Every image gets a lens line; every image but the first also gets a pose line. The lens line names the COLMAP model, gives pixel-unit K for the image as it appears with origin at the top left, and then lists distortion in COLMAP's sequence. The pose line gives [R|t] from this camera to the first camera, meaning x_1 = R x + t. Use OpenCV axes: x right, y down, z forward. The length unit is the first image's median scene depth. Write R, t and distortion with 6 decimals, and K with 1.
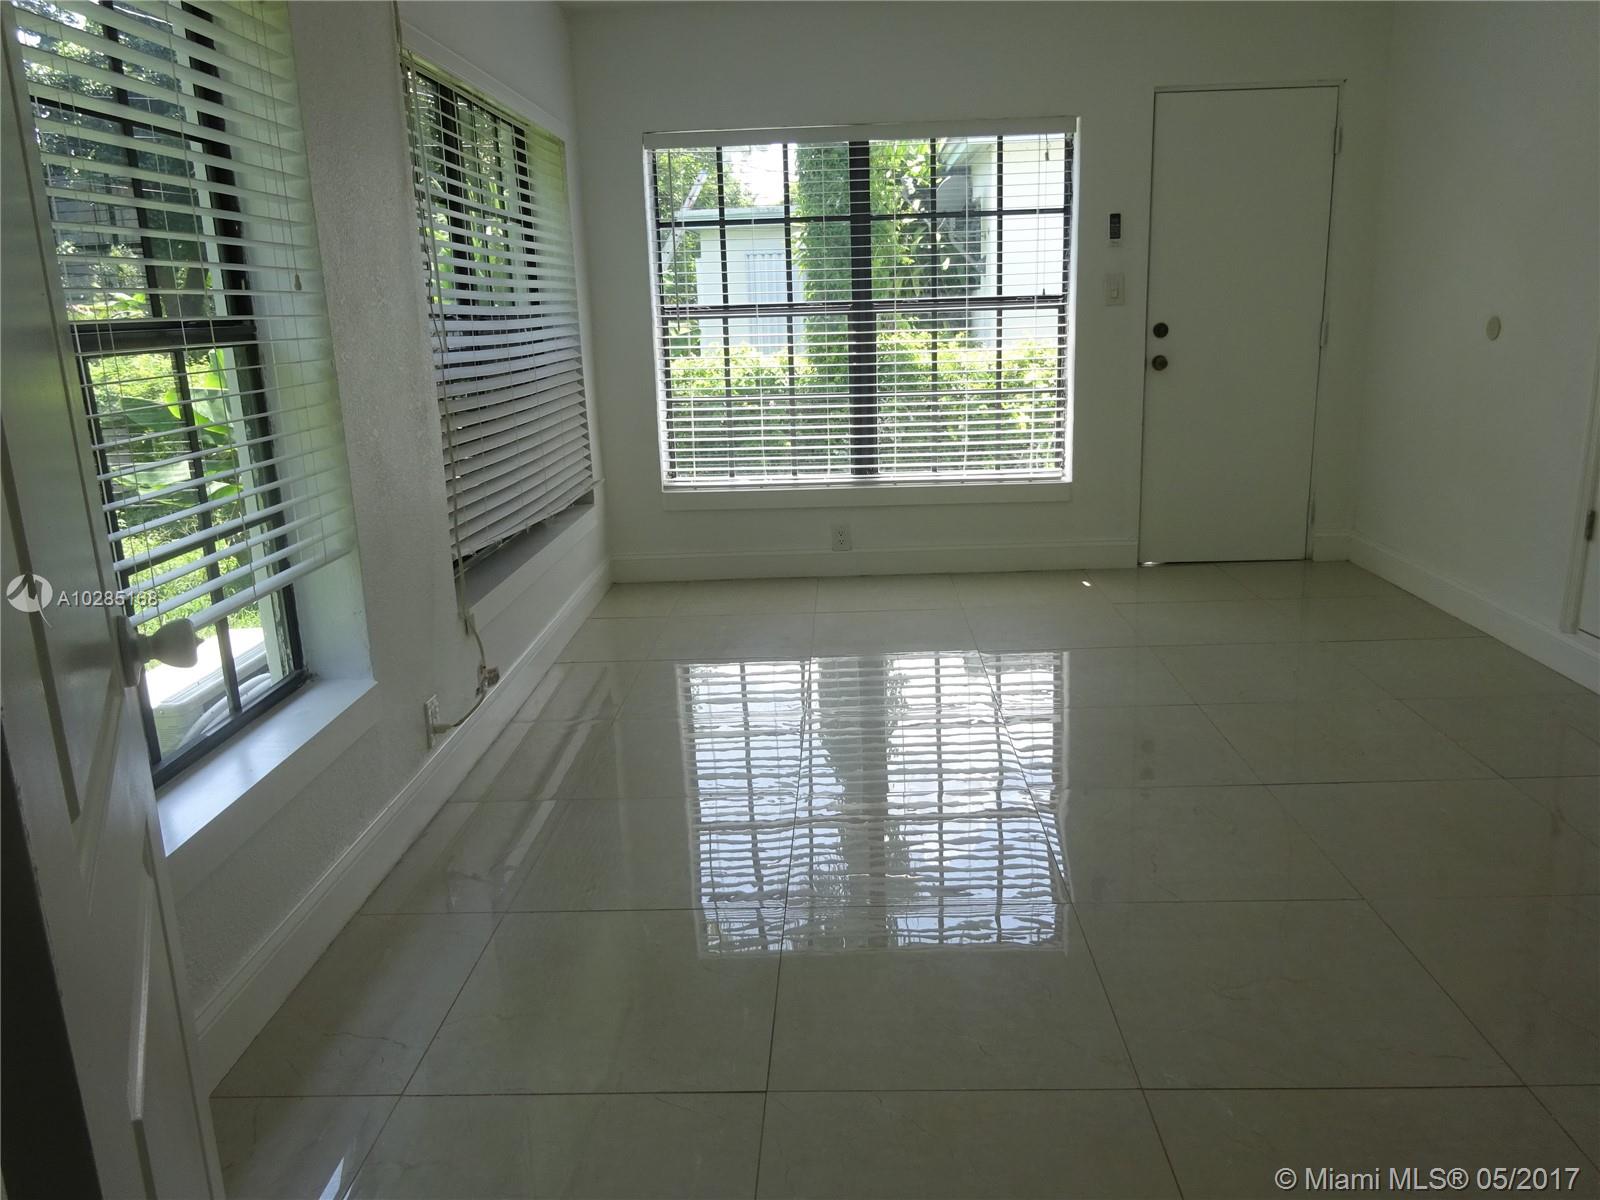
lens RADIAL K [[1146.3, 0, 800.0], [0, 1146.3, 600.0], [0, 0, 1]] dist [0.000223, 0.001682]
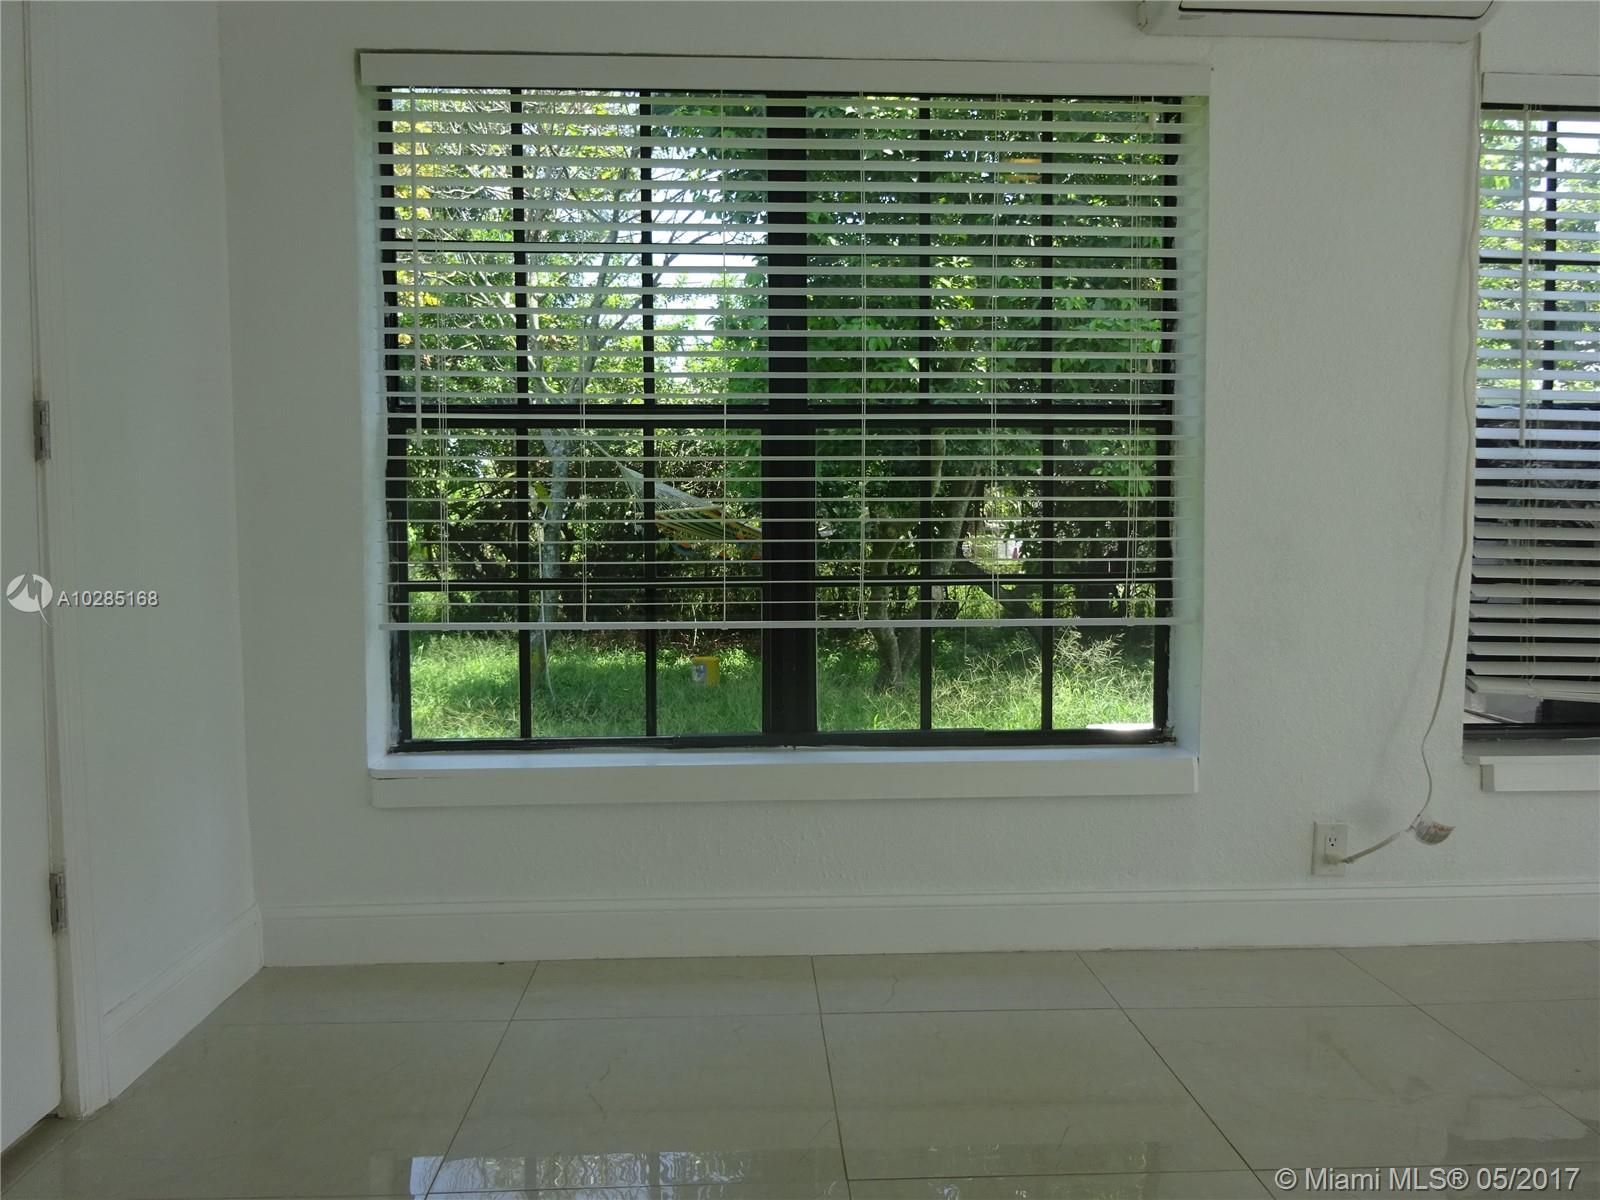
lens RADIAL K [[1146.3, 0, 800.0], [0, 1146.3, 600.0], [0, 0, 1]] dist [0.000223, 0.001682]
pose [[0.081307, 0.088006, -0.992796, 0.299260], [-0.238886, 0.968781, 0.066313, -0.025248], [0.967638, 0.231774, 0.099792, 0.263889]]
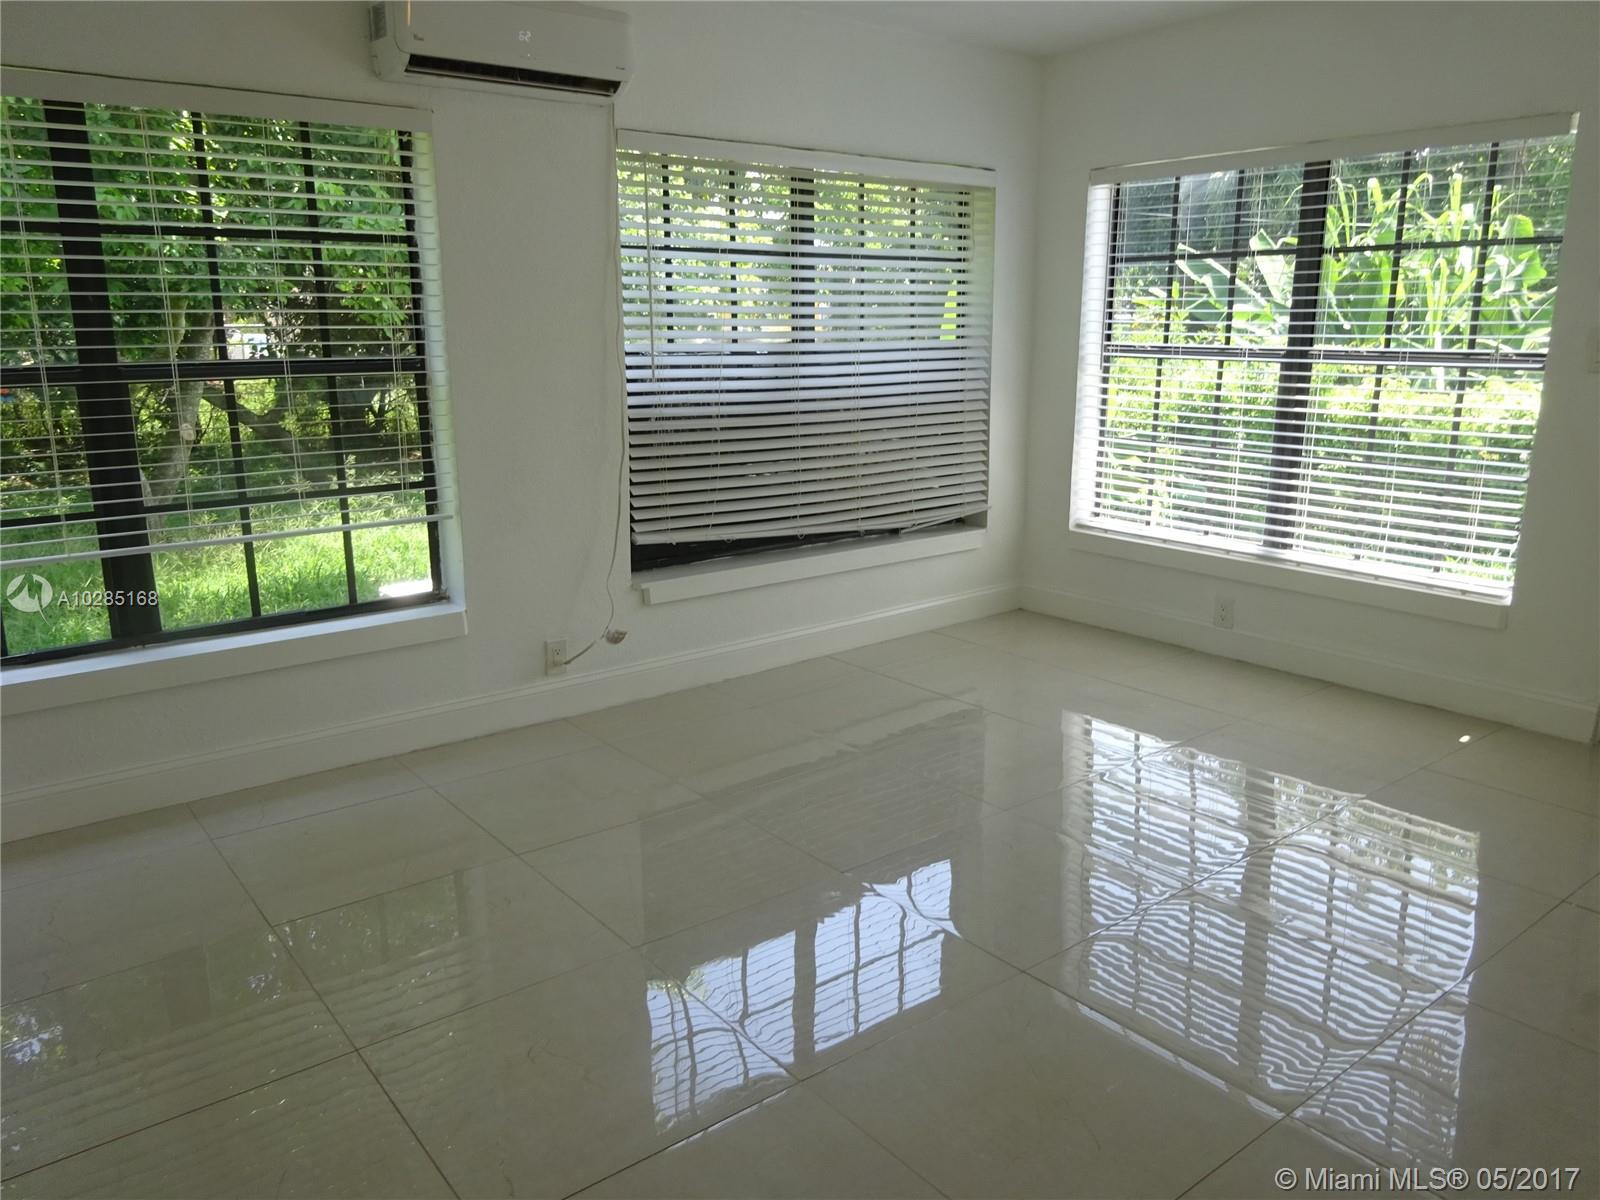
lens RADIAL K [[1146.3, 0, 800.0], [0, 1146.3, 600.0], [0, 0, 1]] dist [0.000223, 0.001682]
pose [[0.648723, 0.208220, -0.731986, 0.478042], [-0.206566, 0.973910, 0.093968, -0.081786], [0.732454, 0.090245, 0.674809, 0.168593]]
